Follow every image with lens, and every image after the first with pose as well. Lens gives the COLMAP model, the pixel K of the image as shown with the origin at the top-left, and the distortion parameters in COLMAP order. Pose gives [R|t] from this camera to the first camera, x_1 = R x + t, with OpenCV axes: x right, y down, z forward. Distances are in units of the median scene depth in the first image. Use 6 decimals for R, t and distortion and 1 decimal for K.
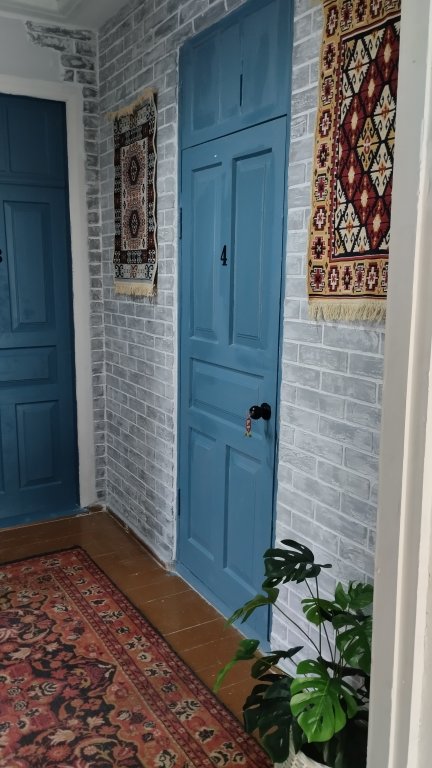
lens RADIAL K [[639.3, 0, 222.8], [0, 639.3, 381.5], [0, 0, 1]] dist [0.070034, -0.091729]
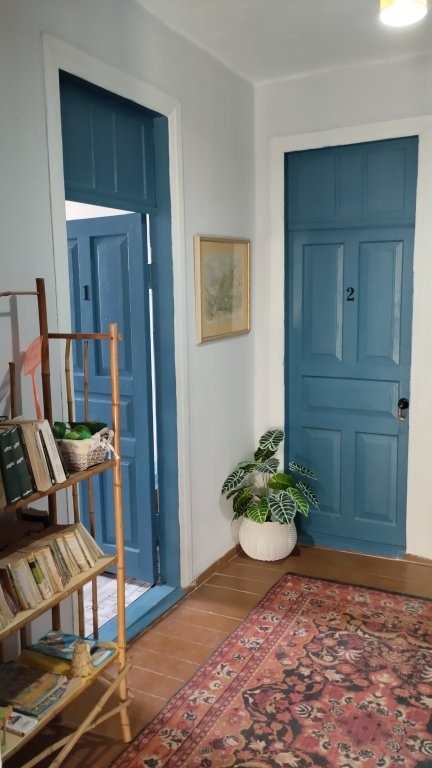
lens RADIAL K [[639.3, 0, 214.1], [0, 639.3, 383.2], [0, 0, 1]] dist [0.070034, -0.091729]
pose [[0.525080, 0.105390, -0.844502, 0.234583], [-0.123145, 0.991269, 0.047138, -0.050539], [0.842096, 0.079245, 0.533474, 0.130105]]
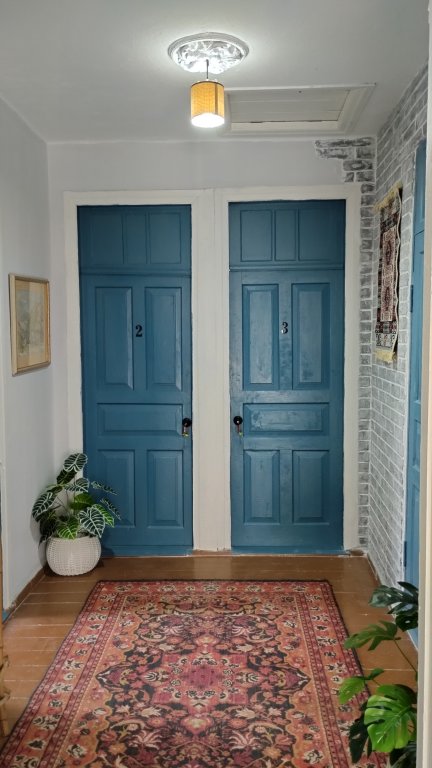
lens RADIAL K [[639.3, 0, 223.8], [0, 639.3, 382.4], [0, 0, 1]] dist [0.070034, -0.091729]
pose [[0.842716, 0.032801, -0.537358, 0.243748], [-0.080223, 0.994649, -0.065095, -0.002891], [0.532347, 0.097965, 0.840839, -0.091630]]
